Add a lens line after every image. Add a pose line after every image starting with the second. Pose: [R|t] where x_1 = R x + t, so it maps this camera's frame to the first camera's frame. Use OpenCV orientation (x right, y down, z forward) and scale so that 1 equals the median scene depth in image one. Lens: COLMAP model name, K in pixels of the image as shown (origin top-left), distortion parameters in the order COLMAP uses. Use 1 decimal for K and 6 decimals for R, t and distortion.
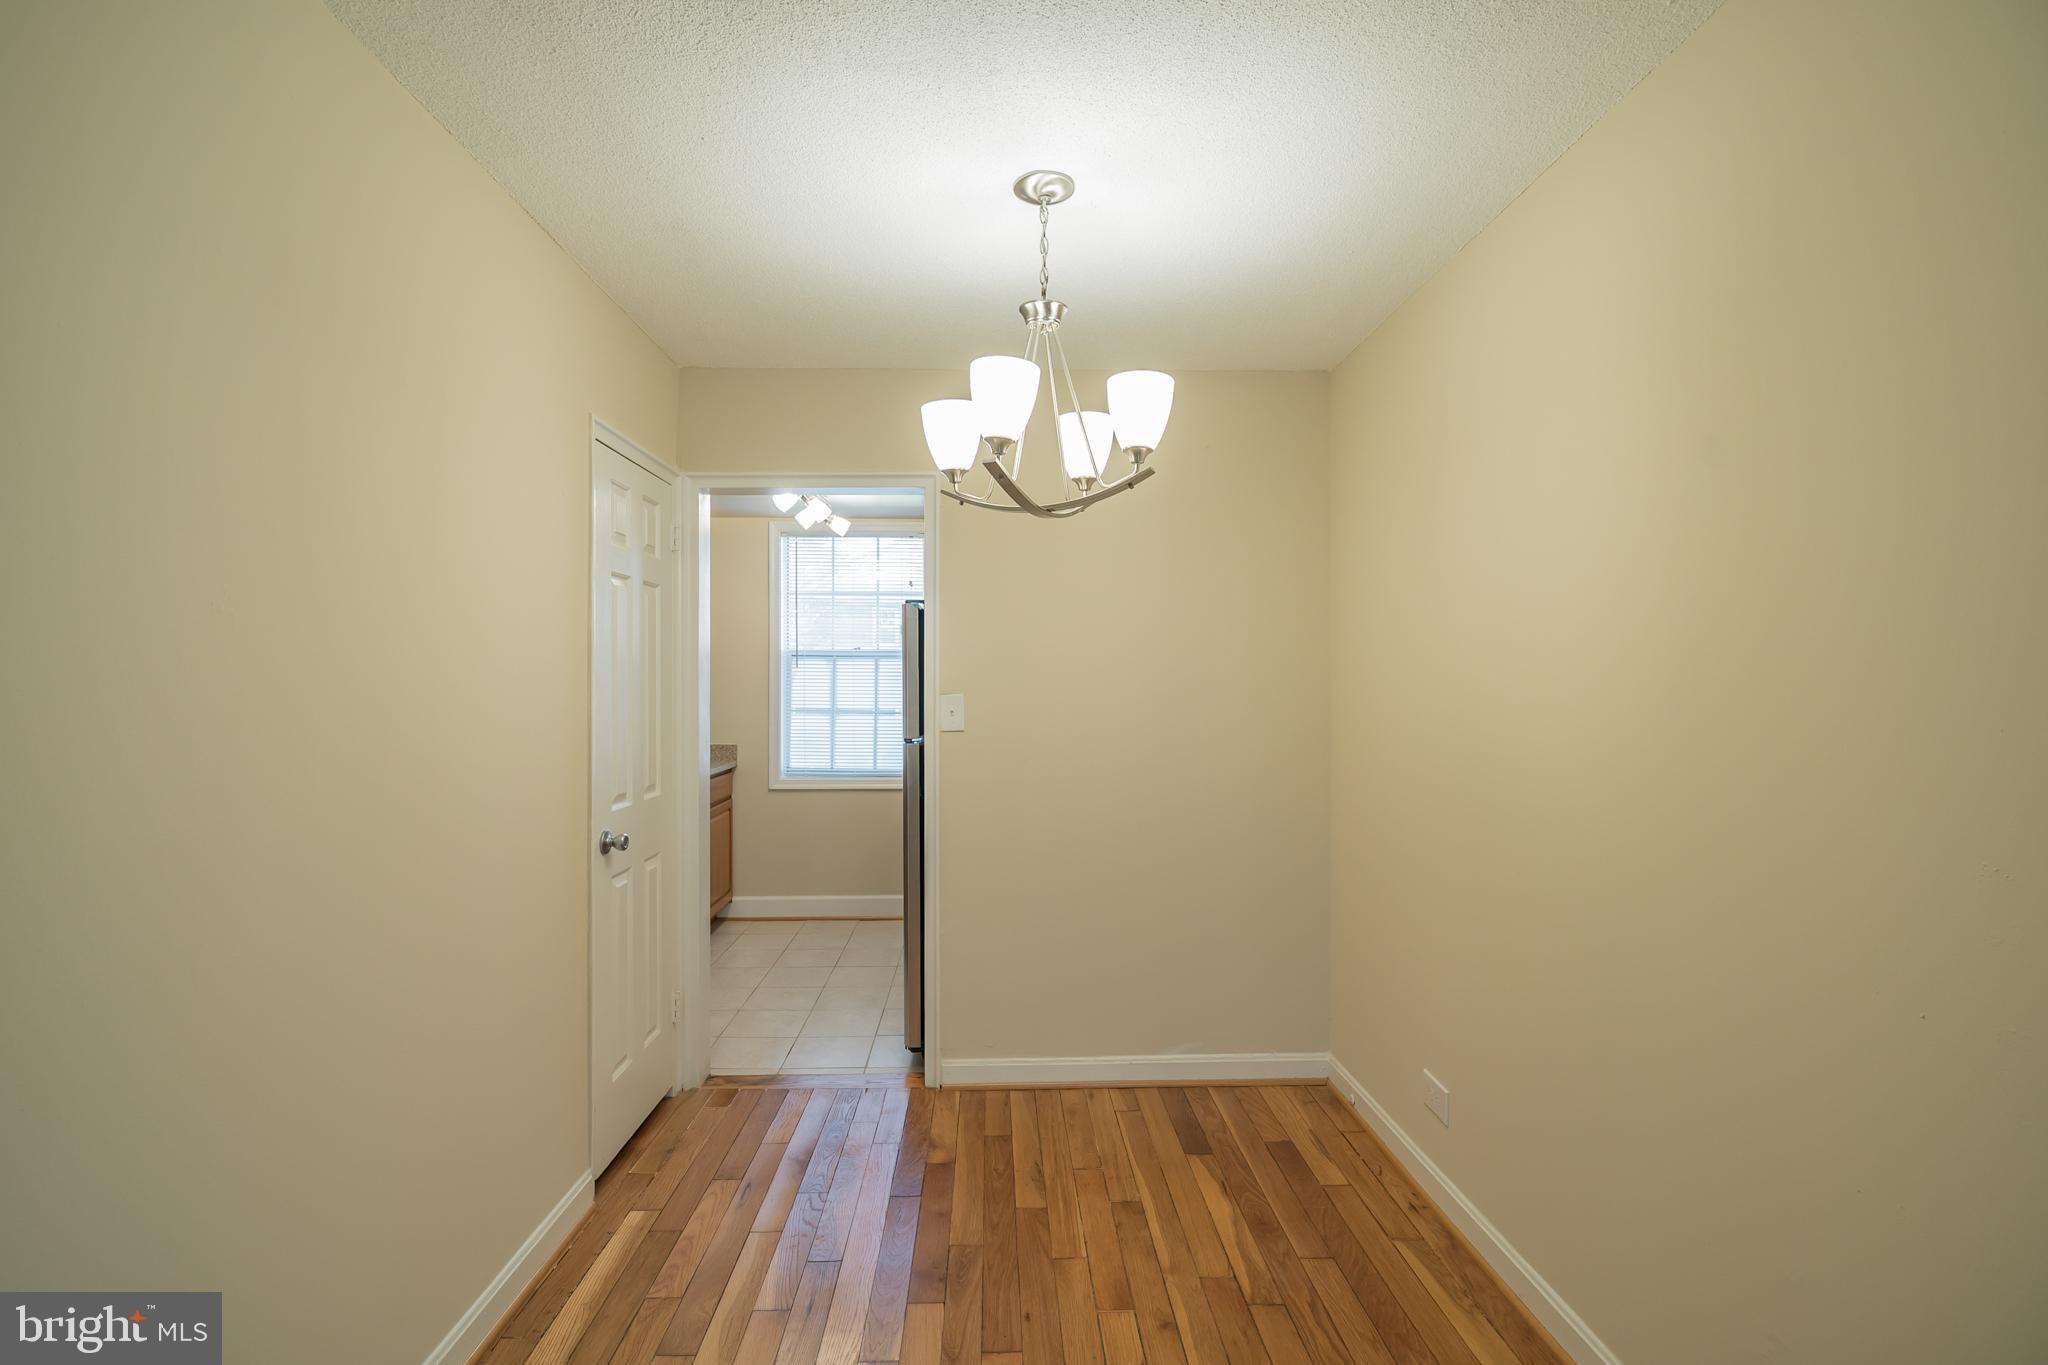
lens RADIAL K [[965.5, 0, 1024.0], [0, 965.5, 682.5], [0, 0, 1]] dist [-0.000425, 0.000737]
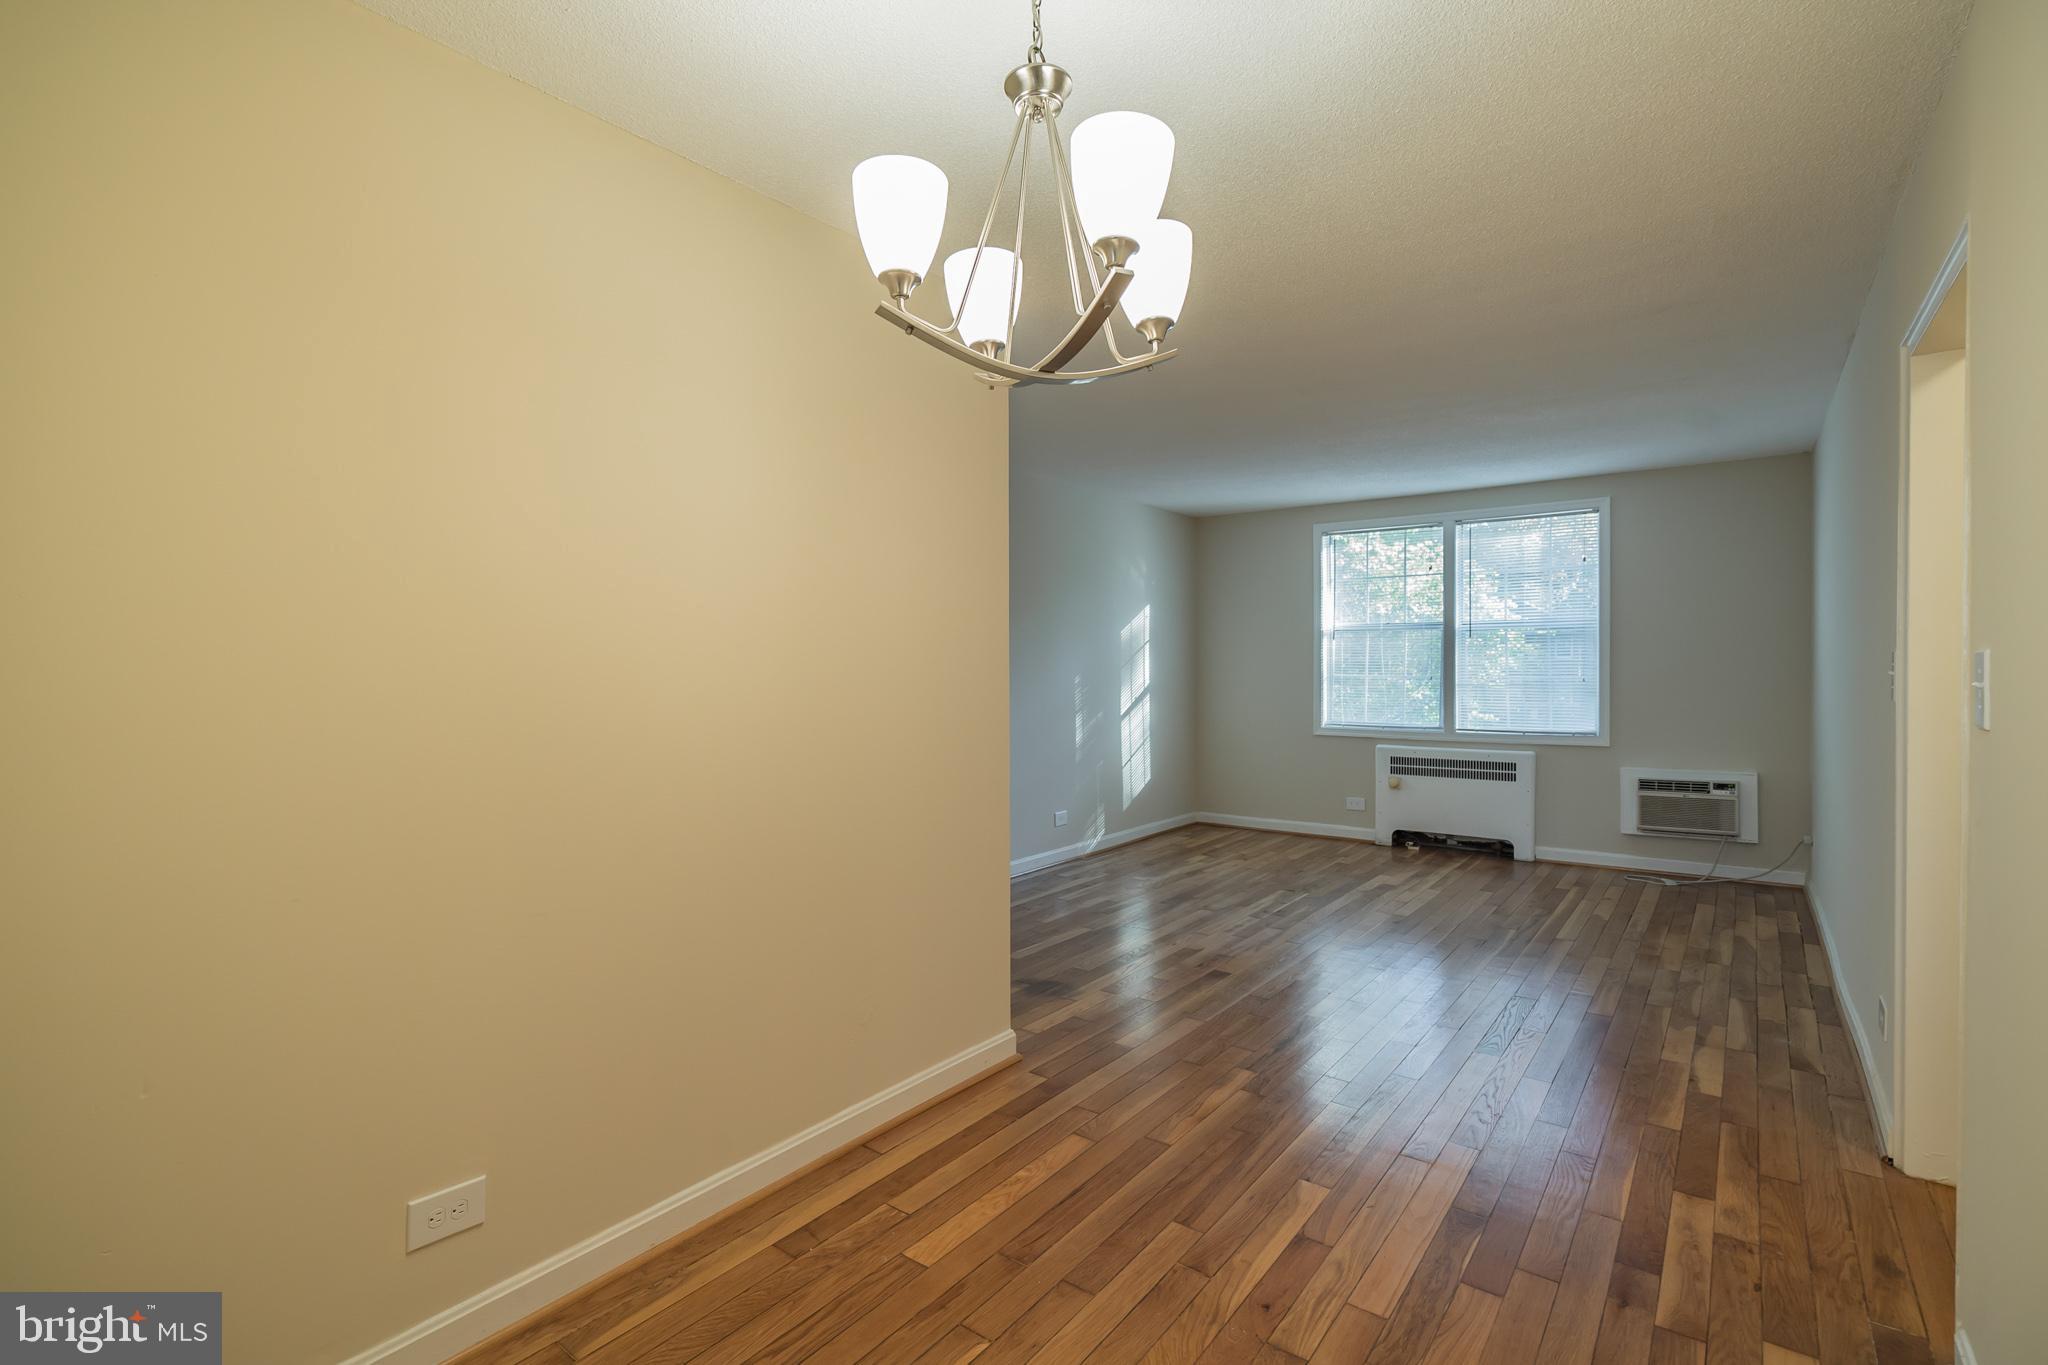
lens RADIAL K [[940.2, 0, 1027.4], [0, 940.2, 684.2], [0, 0, 1]] dist [0.000628, 0.000980]
pose [[-0.768922, -0.006092, 0.639314, -0.315207], [0.005442, 0.999856, 0.016073, 0.029019], [-0.639320, 0.015838, -0.768778, 1.153112]]
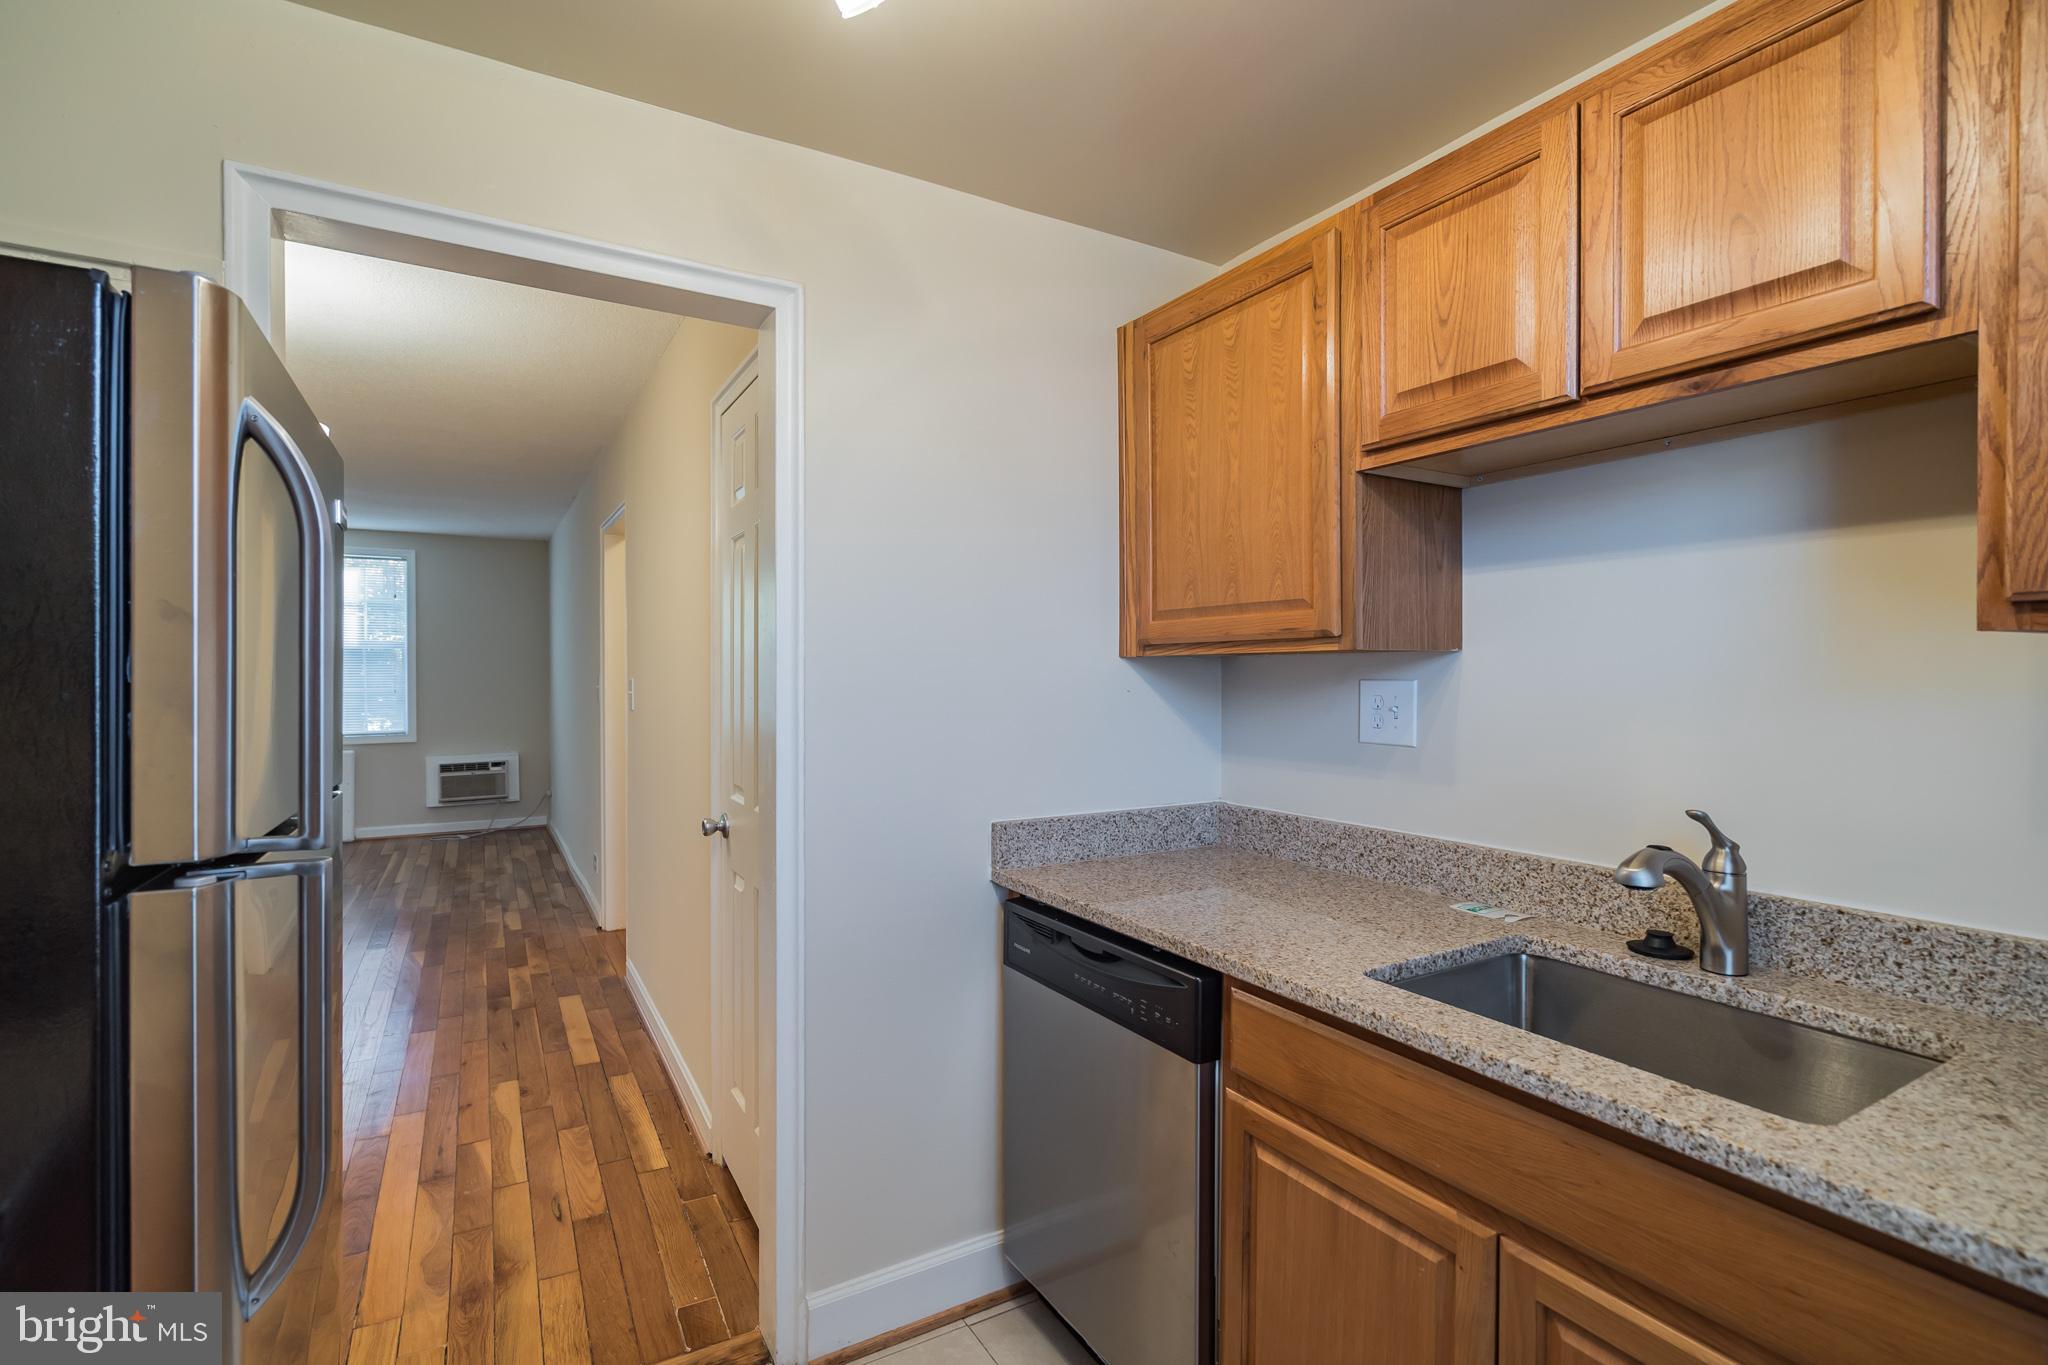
lens RADIAL K [[940.2, 0, 1027.4], [0, 940.2, 684.2], [0, 0, 1]] dist [0.000628, 0.000980]
pose [[-0.880576, 0.003534, -0.473891, -0.246197], [-0.000802, 0.999960, 0.008948, 0.015824], [0.473904, 0.008260, -0.880538, 1.901309]]
